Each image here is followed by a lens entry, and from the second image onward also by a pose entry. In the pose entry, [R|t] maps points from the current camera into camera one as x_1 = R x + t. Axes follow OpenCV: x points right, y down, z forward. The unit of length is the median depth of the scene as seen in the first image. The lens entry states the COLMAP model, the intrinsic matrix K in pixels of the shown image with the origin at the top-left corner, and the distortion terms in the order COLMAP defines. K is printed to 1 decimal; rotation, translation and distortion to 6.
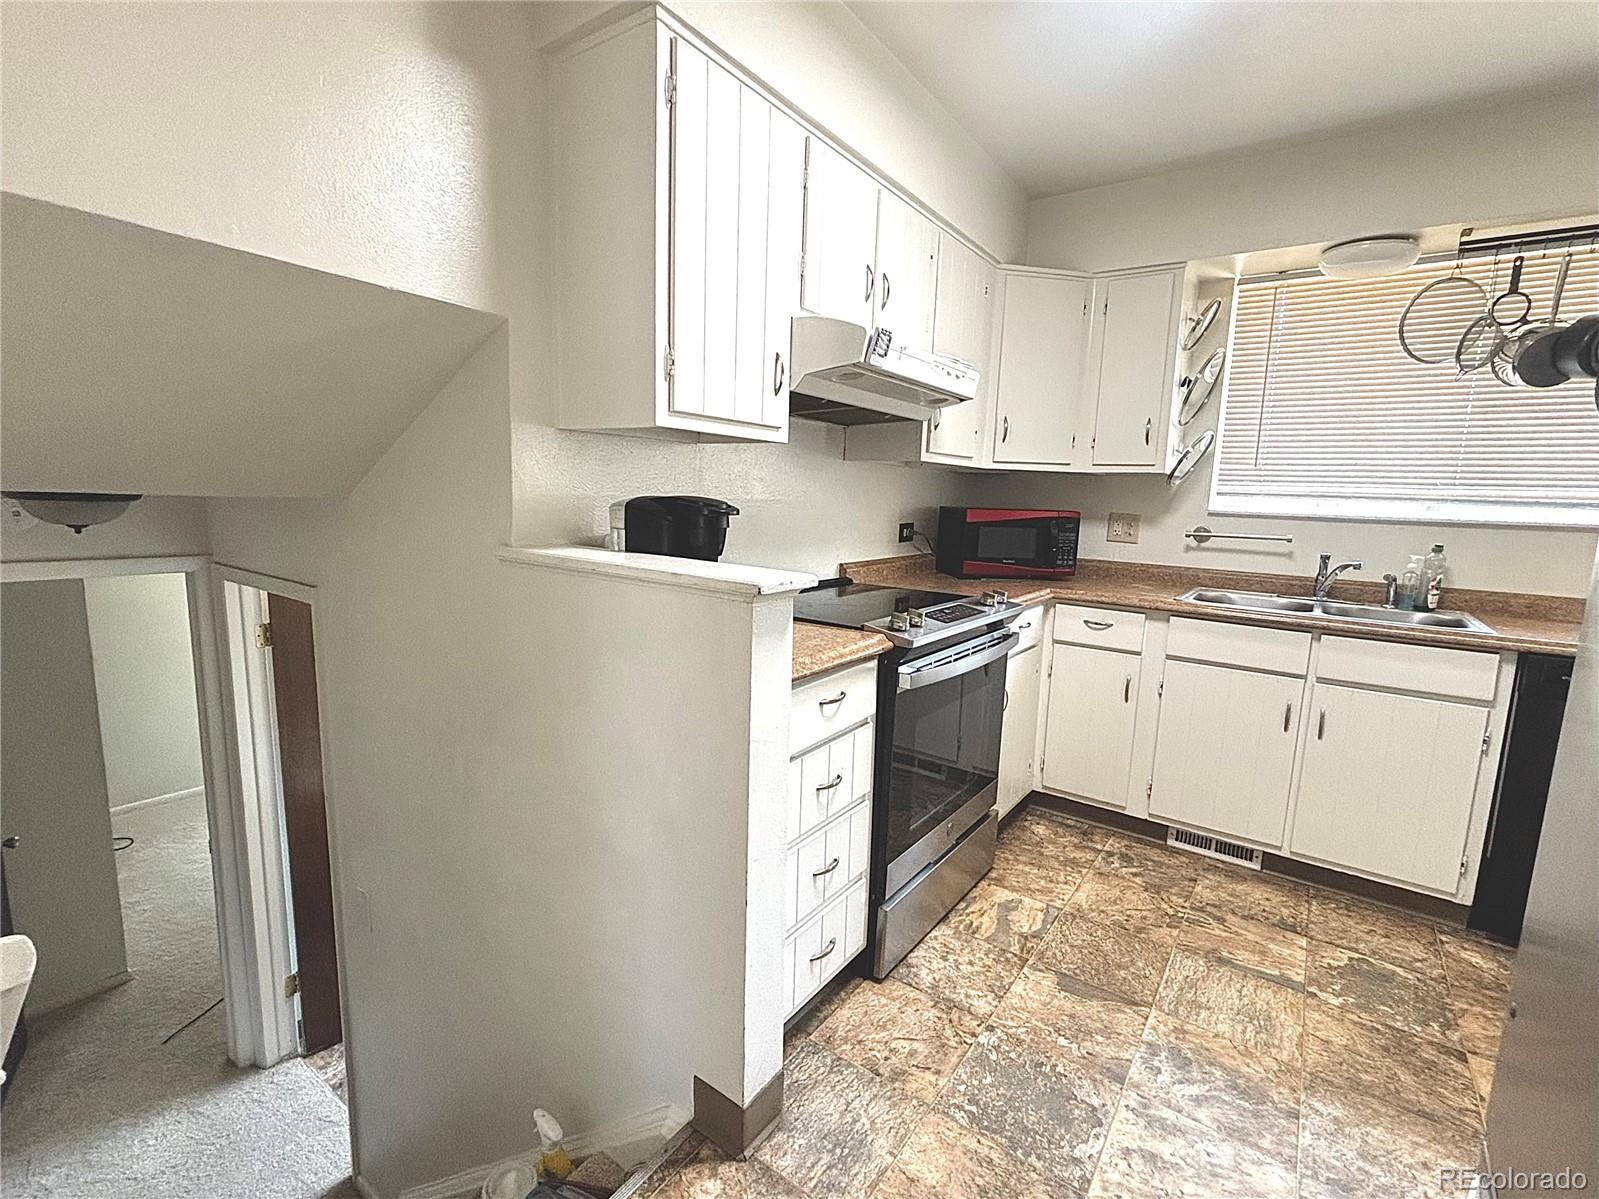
lens RADIAL K [[726.7, 0, 799.6], [0, 726.7, 598.6], [0, 0, 1]] dist [0.004295, 0.000418]
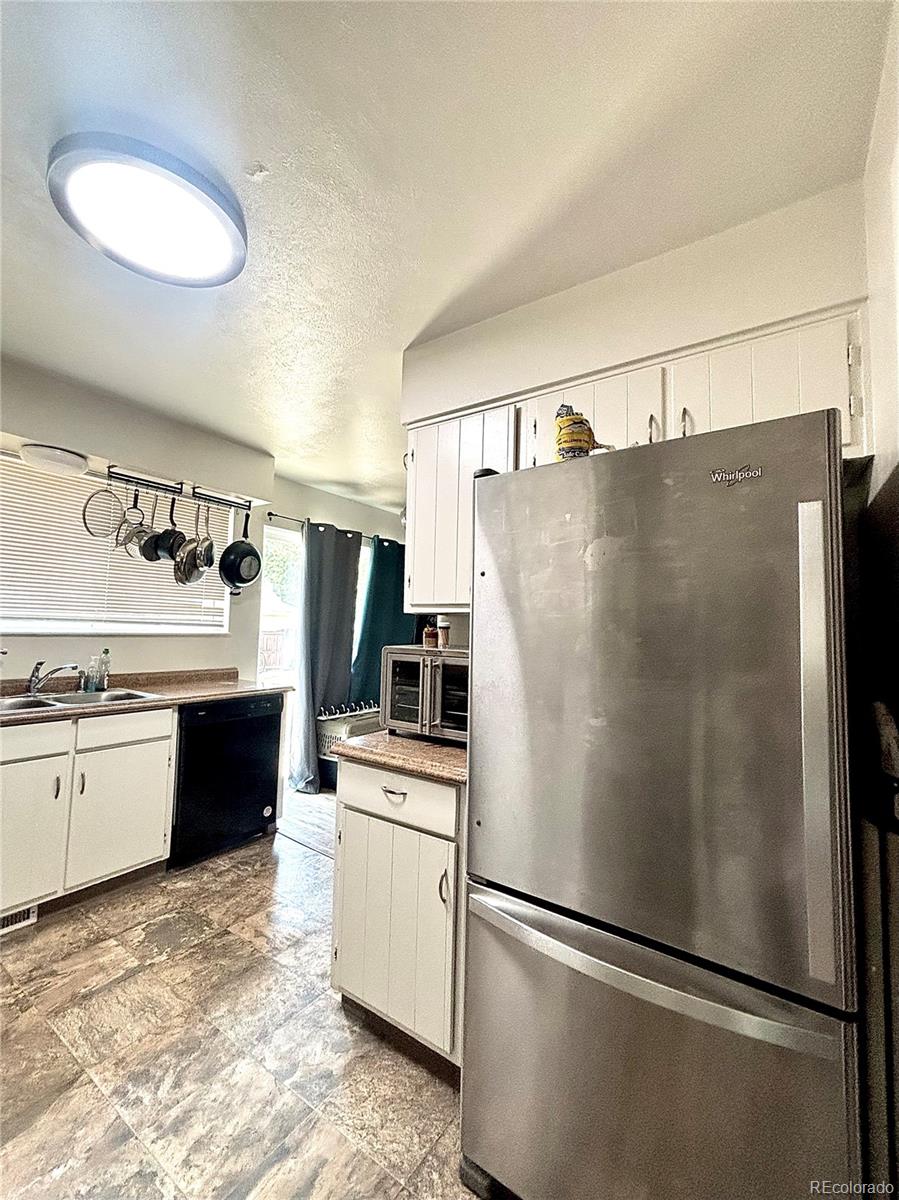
lens RADIAL K [[491.7, 0, 454.1], [0, 491.7, 600.3], [0, 0, 1]] dist [0.003237, -0.001921]
pose [[-0.031106, 0.024385, 0.999219, -0.313871], [0.117739, 0.992832, -0.020564, -0.088434], [-0.992557, 0.117007, -0.033754, 0.343684]]
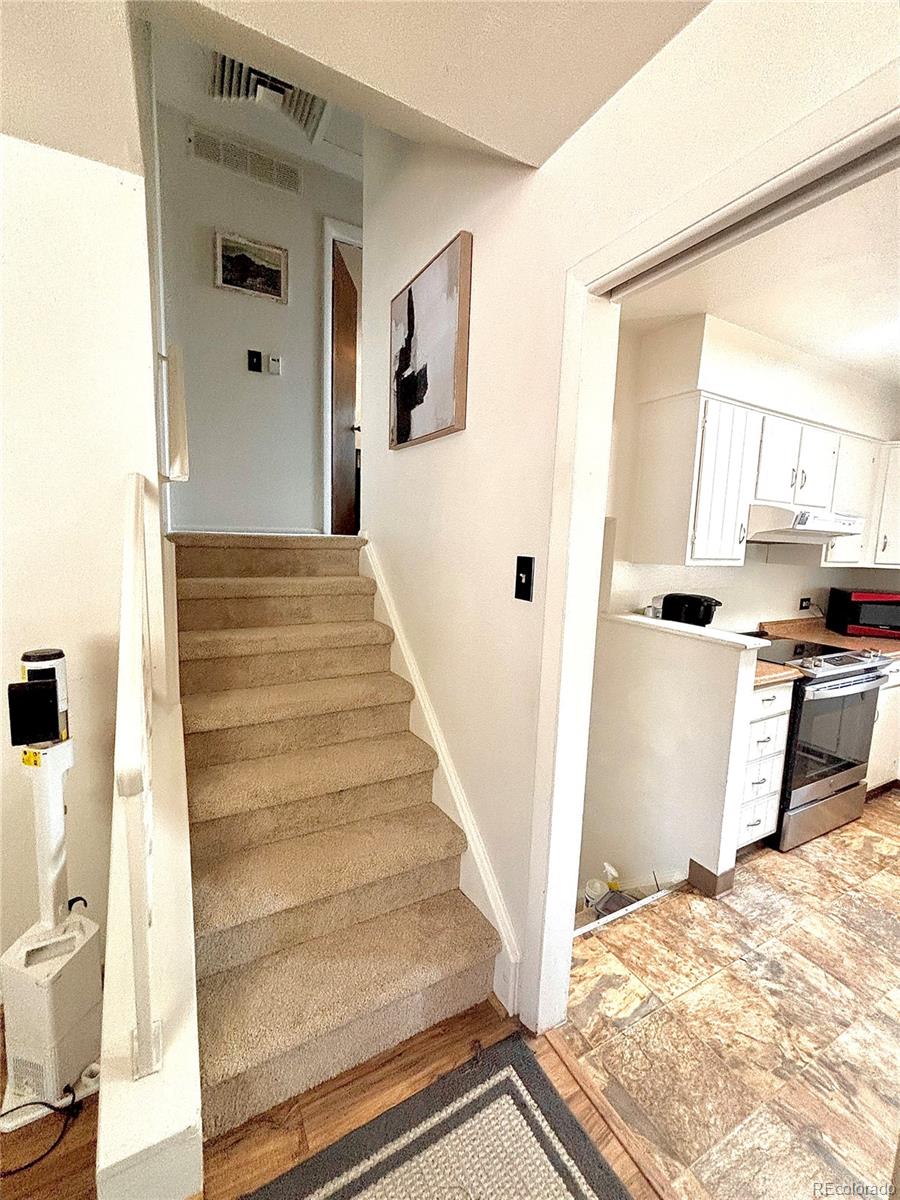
lens RADIAL K [[491.7, 0, 456.1], [0, 491.7, 600.3], [0, 0, 1]] dist [0.003237, -0.001921]
pose [[0.903076, 0.052859, -0.426215, -0.142997], [-0.067618, 0.997520, -0.019558, -0.041717], [0.424124, 0.046482, 0.904411, -0.527960]]
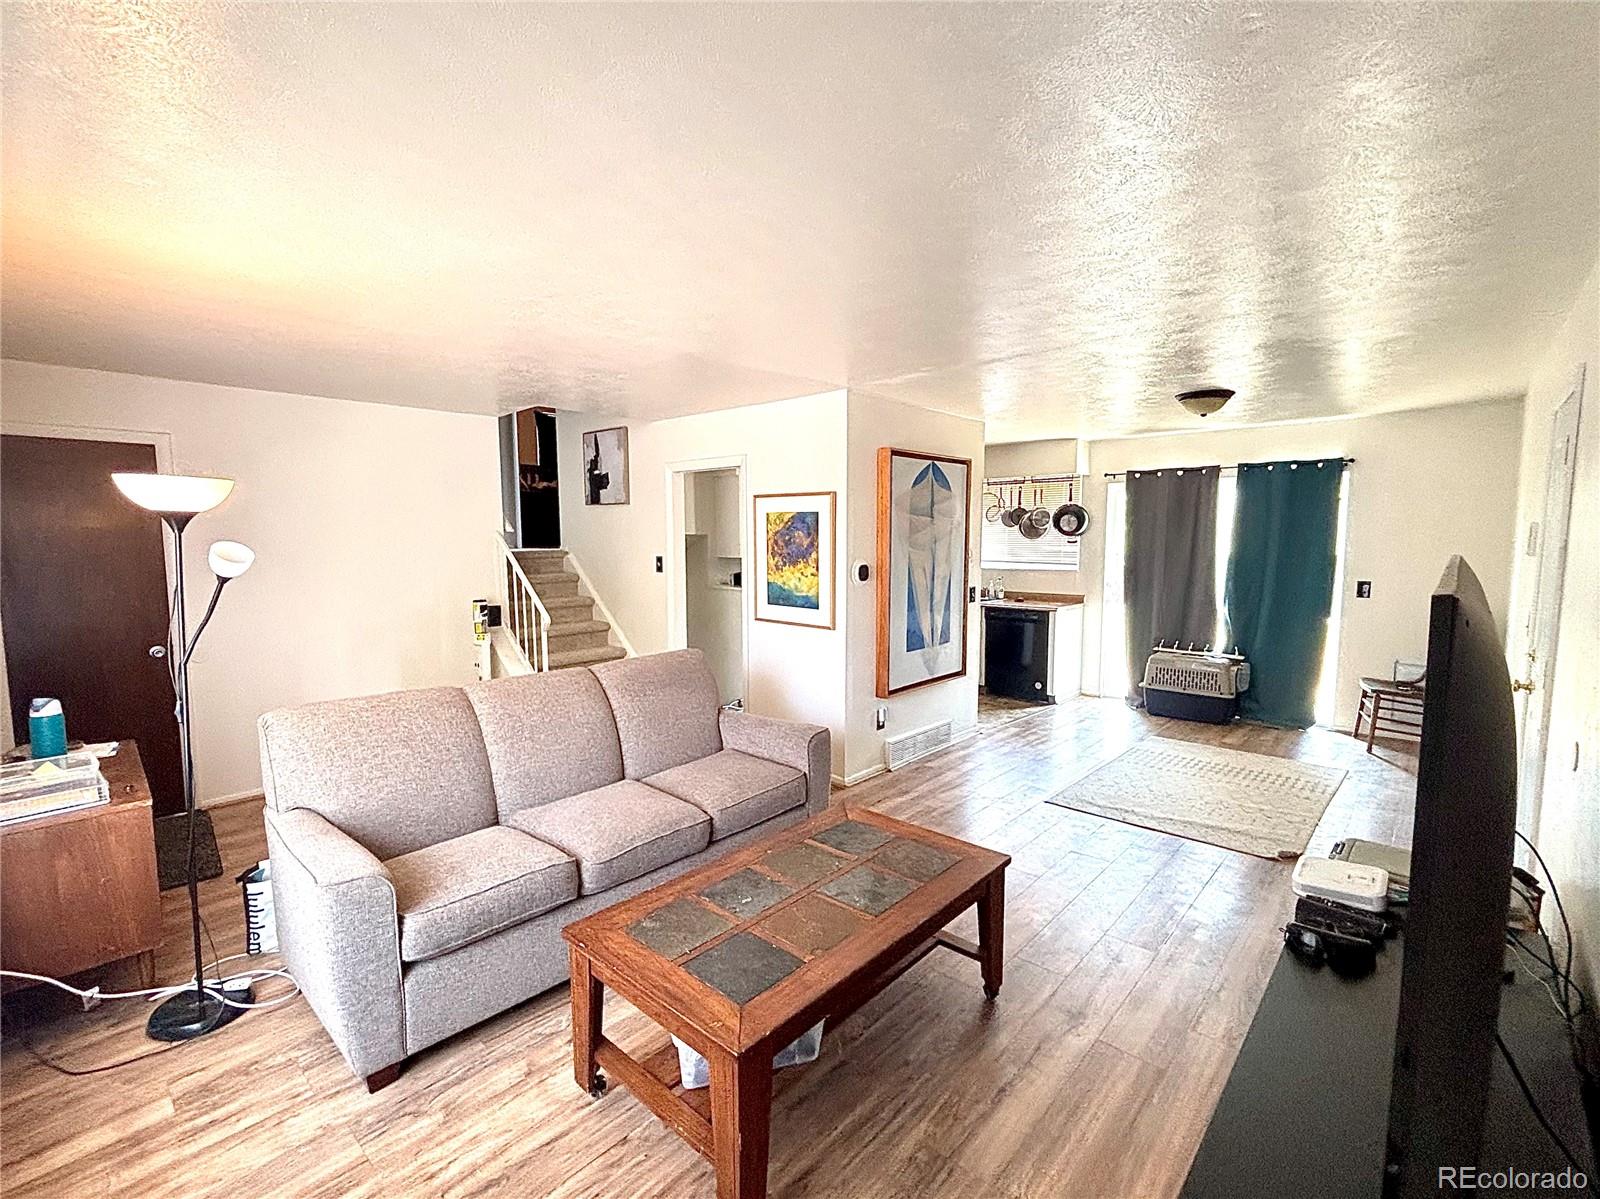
lens RADIAL K [[727.2, 0, 804.2], [0, 727.2, 592.5], [0, 0, 1]] dist [0.004295, 0.000418]
pose [[0.993906, -0.027384, -0.106778, 0.538084], [0.020523, 0.997685, -0.064839, 0.224623], [0.108306, 0.062253, 0.992167, -2.704788]]
